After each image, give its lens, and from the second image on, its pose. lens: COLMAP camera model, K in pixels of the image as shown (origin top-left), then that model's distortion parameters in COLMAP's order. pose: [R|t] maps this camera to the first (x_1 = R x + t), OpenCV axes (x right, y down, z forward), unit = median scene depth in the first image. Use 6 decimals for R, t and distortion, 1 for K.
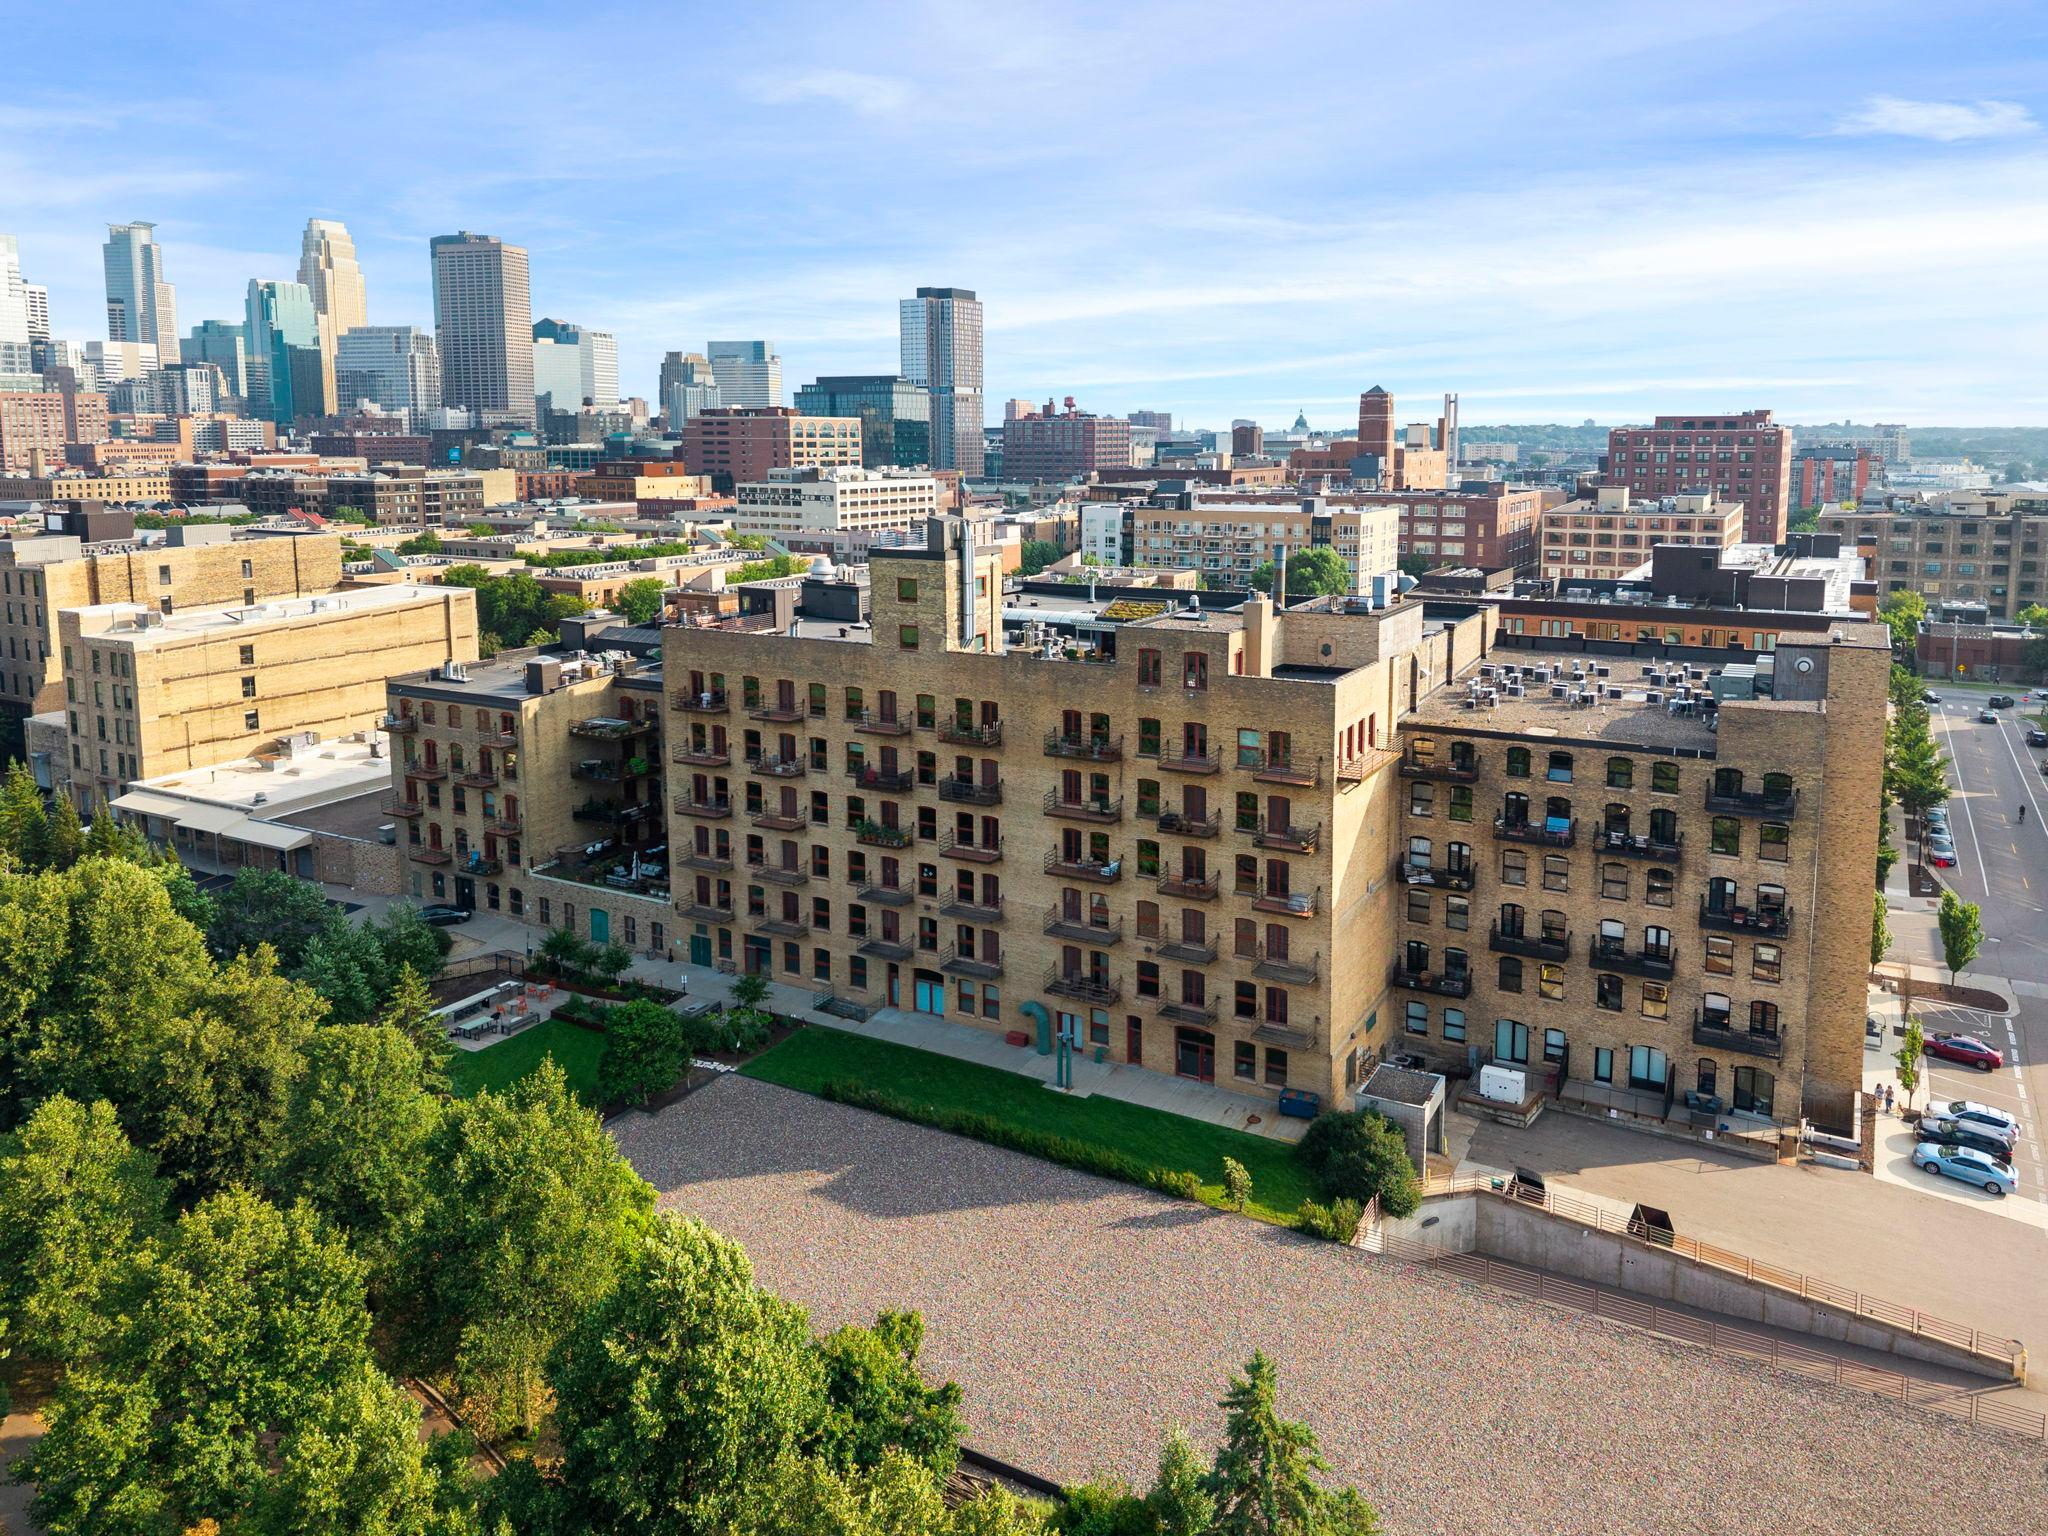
lens RADIAL K [[1421.8, 0, 1044.5], [0, 1421.8, 623.1], [0, 0, 1]] dist [0.057408, -0.065043]
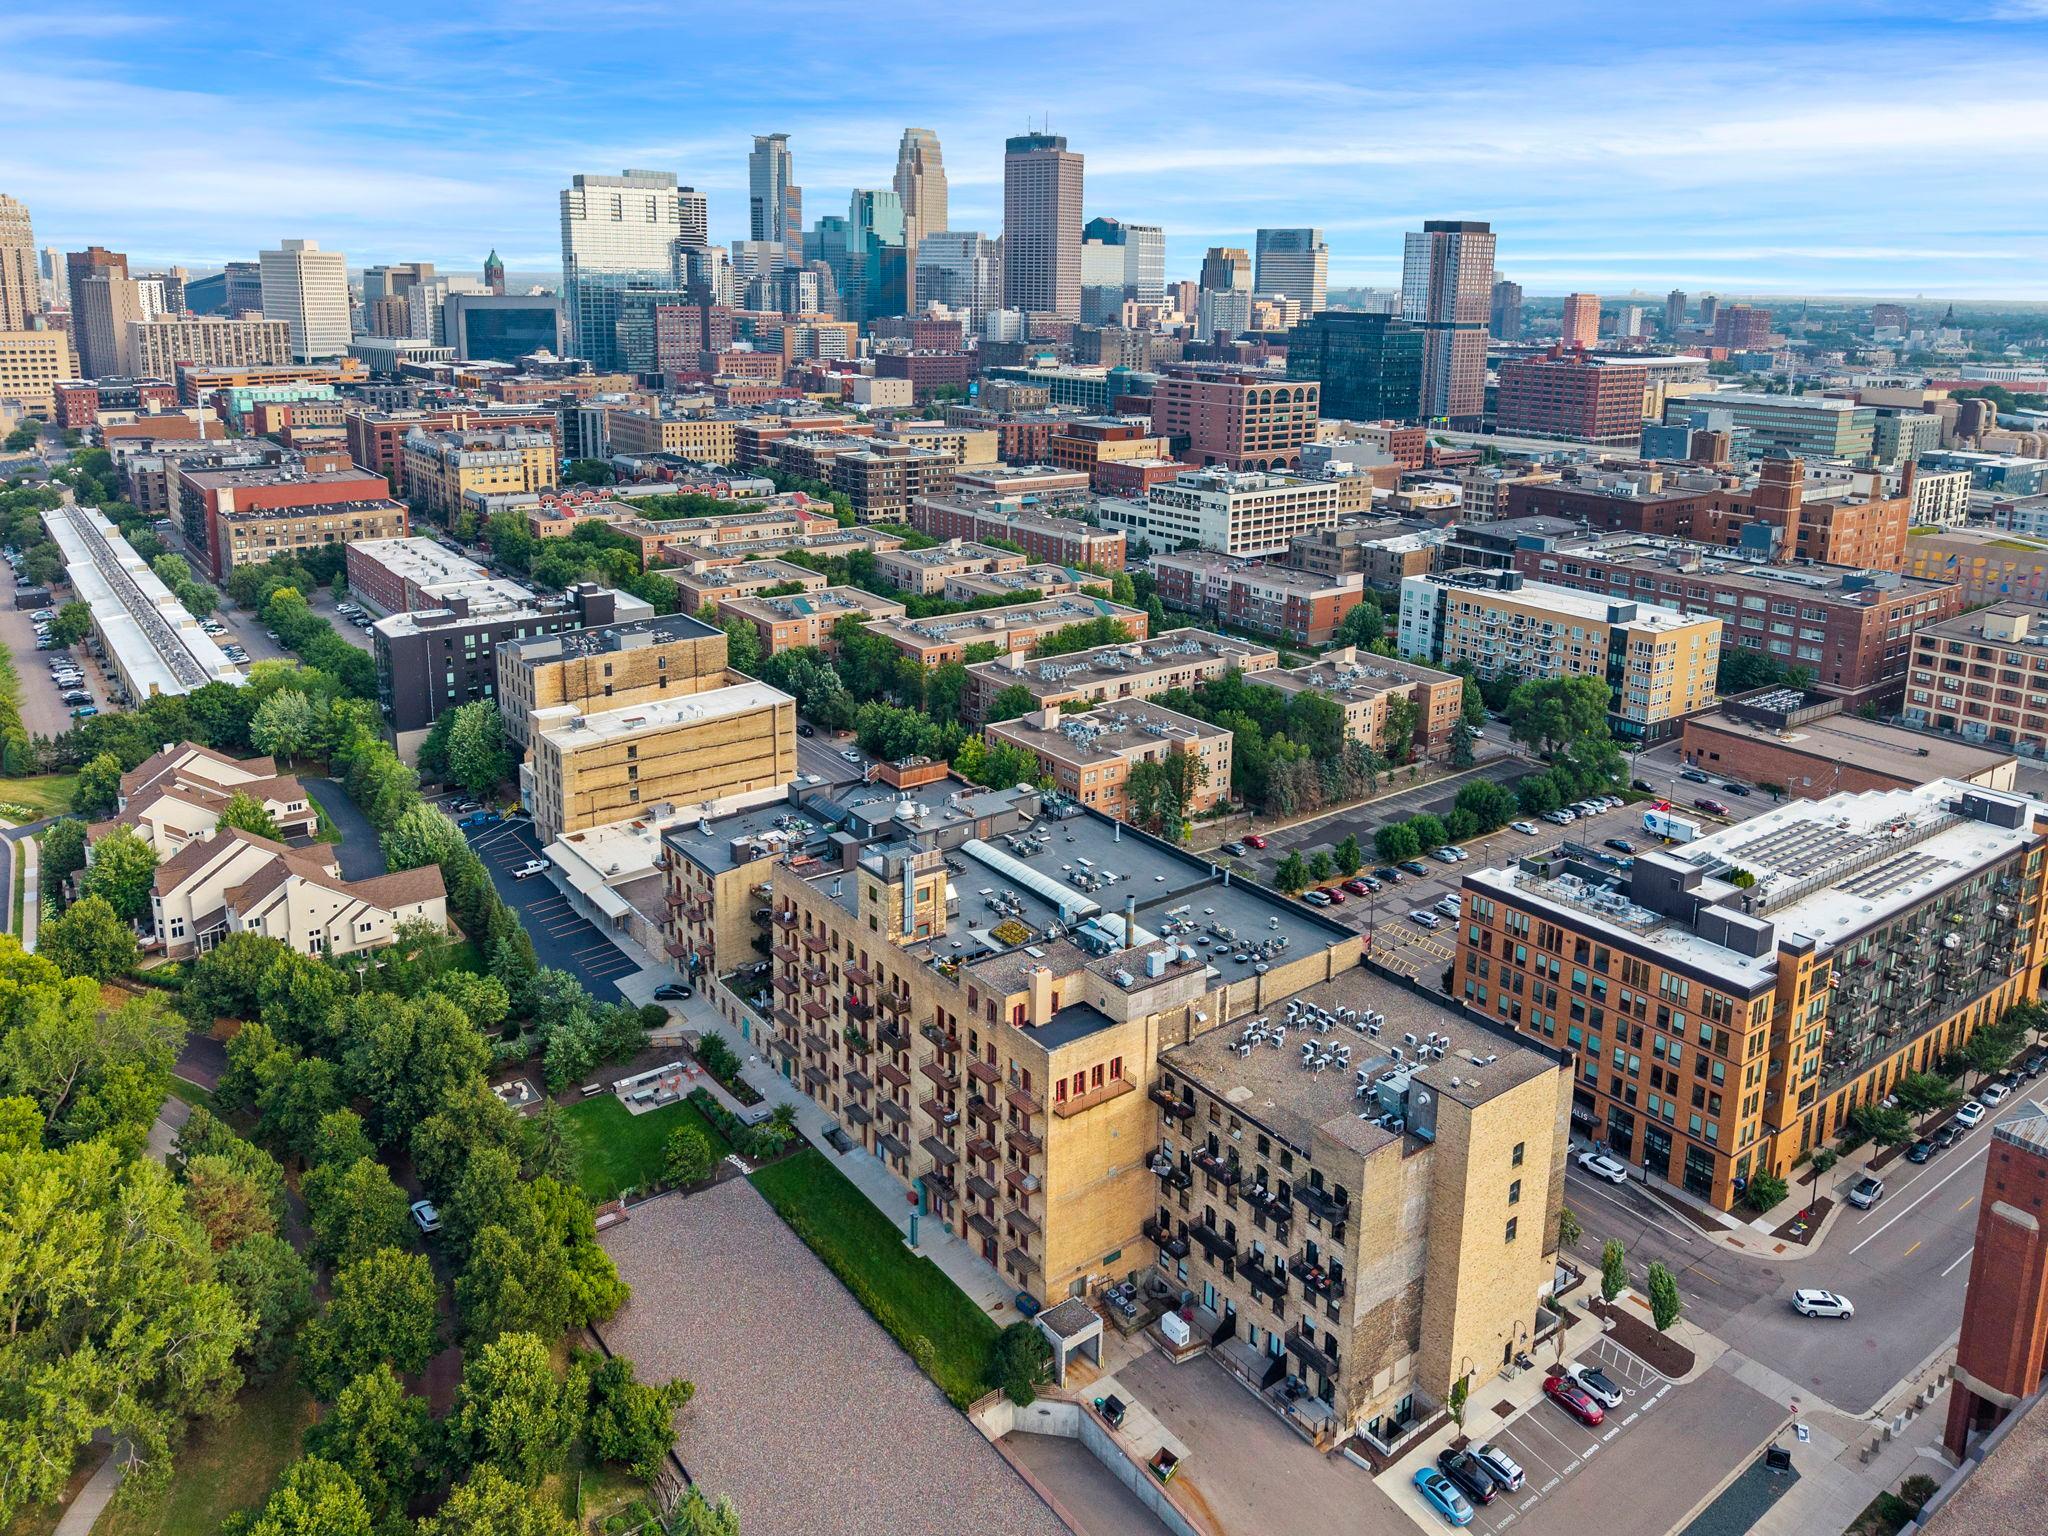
lens RADIAL K [[1442.8, 0, 1004.6], [0, 1442.8, 596.0], [0, 0, 1]] dist [0.039952, -0.037613]
pose [[0.913527, 0.104742, -0.393062, 0.591387], [-0.073222, 0.992839, 0.094391, -0.487086], [0.400134, -0.057448, 0.914654, -0.340430]]
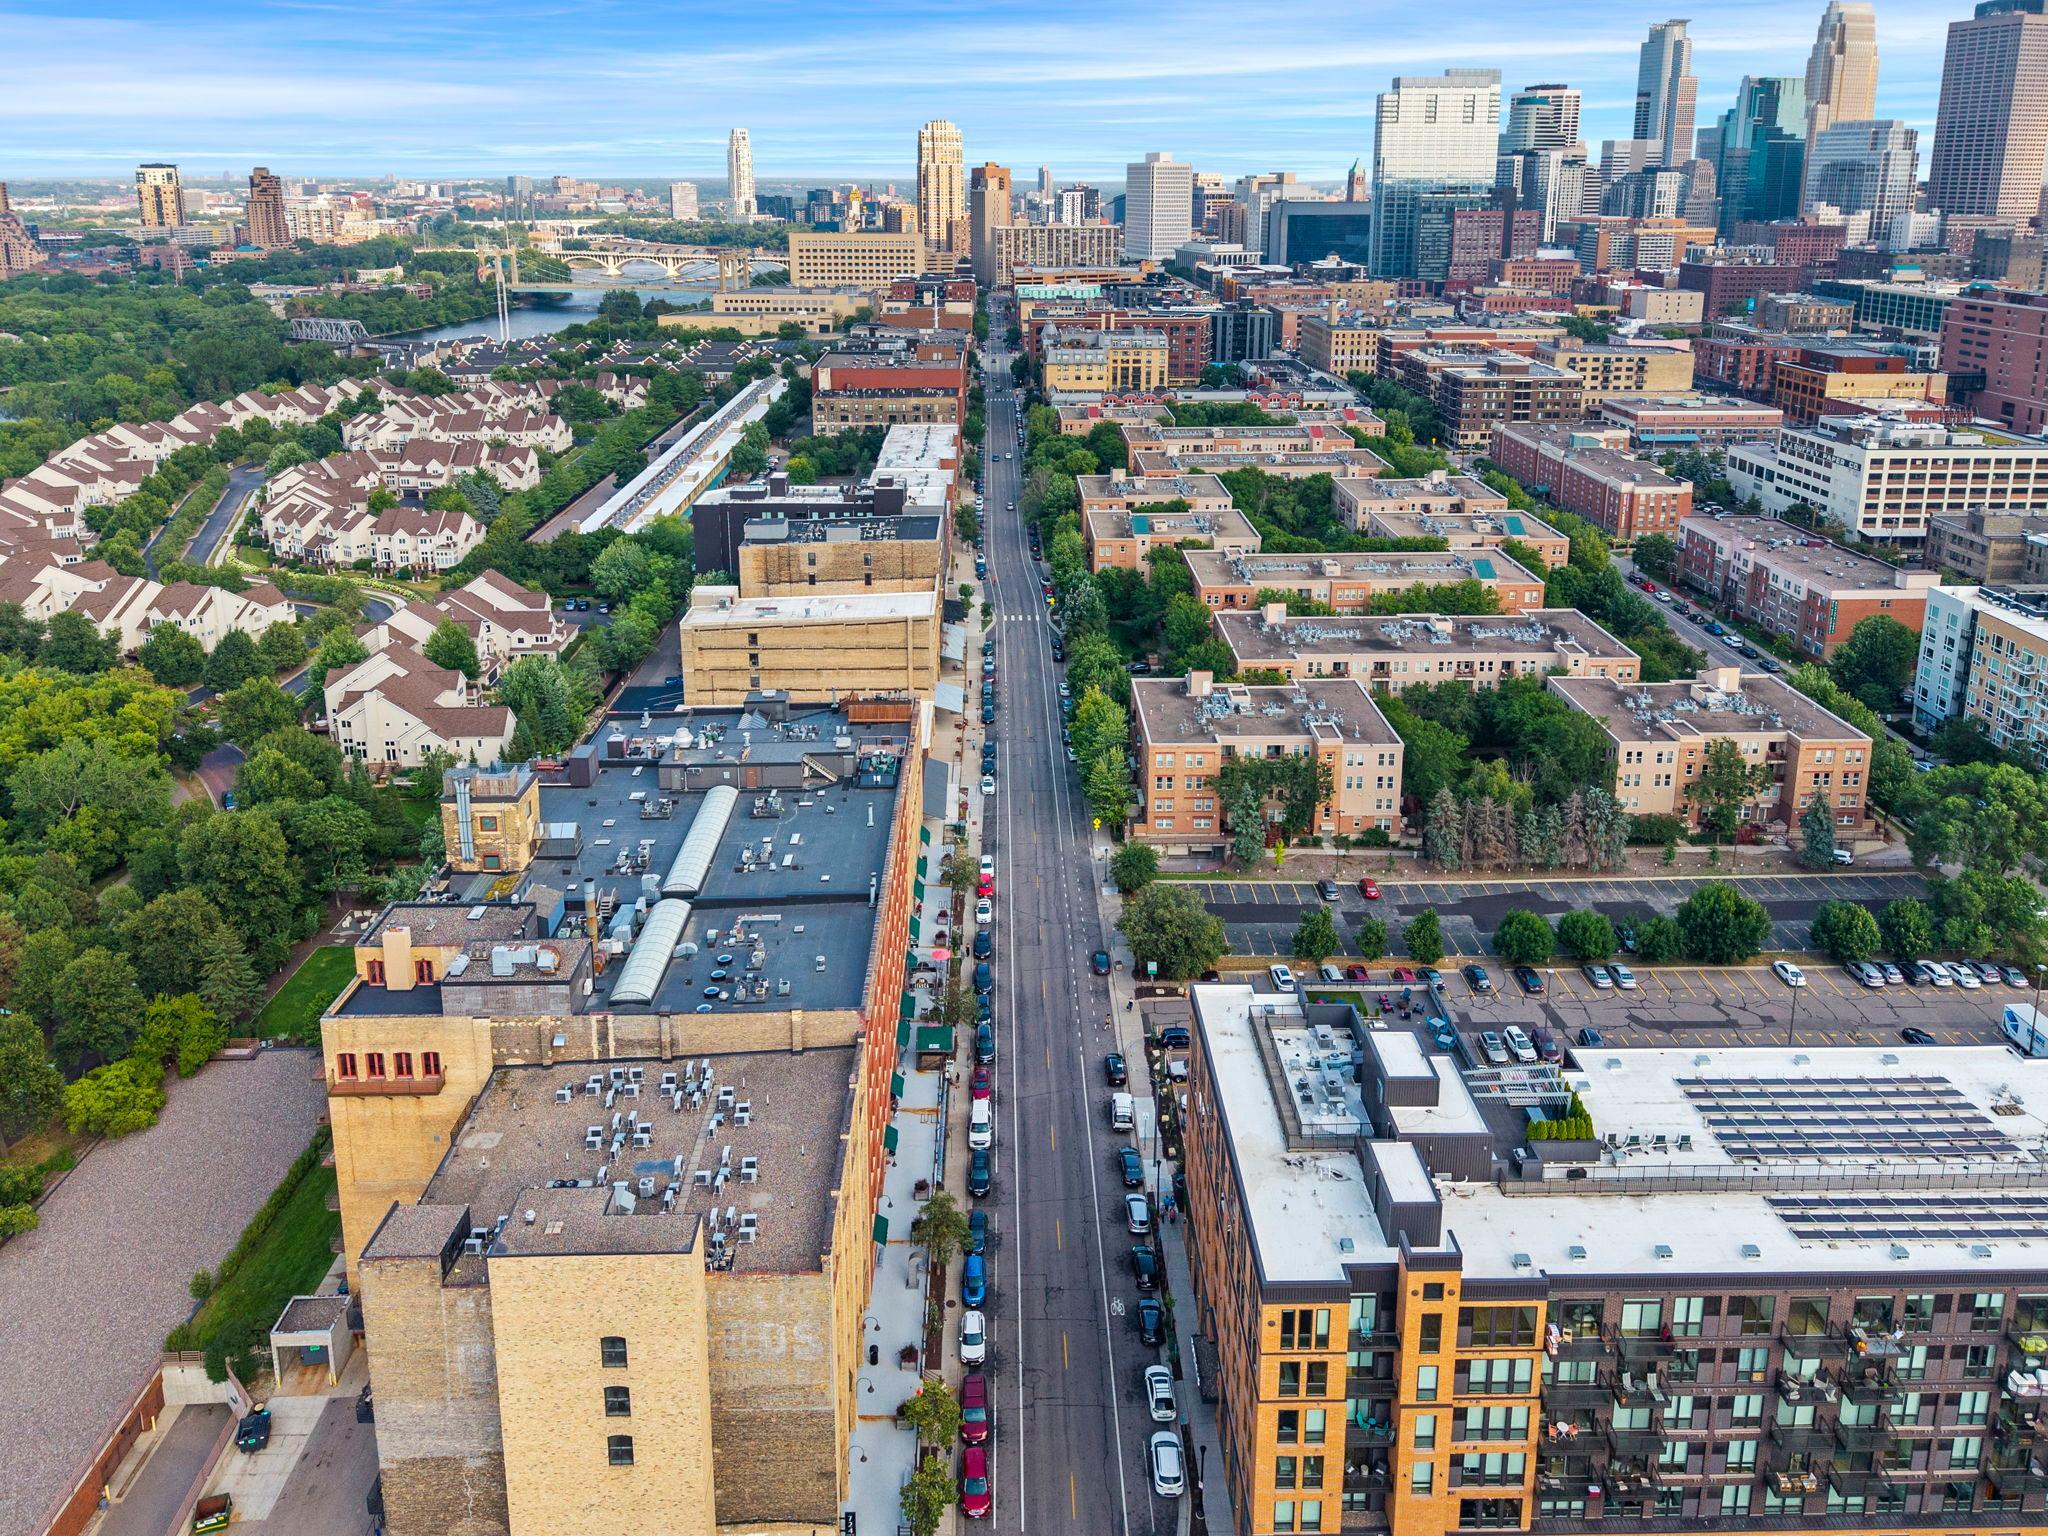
lens RADIAL K [[1454.4, 0, 1035.2], [0, 1454.4, 511.8], [0, 0, 1]] dist [0.025390, -0.022019]
pose [[0.516040, 0.194478, -0.834195, 1.338386], [-0.116401, 0.980772, 0.156643, -0.602461], [0.848619, 0.016267, 0.528755, 0.687379]]
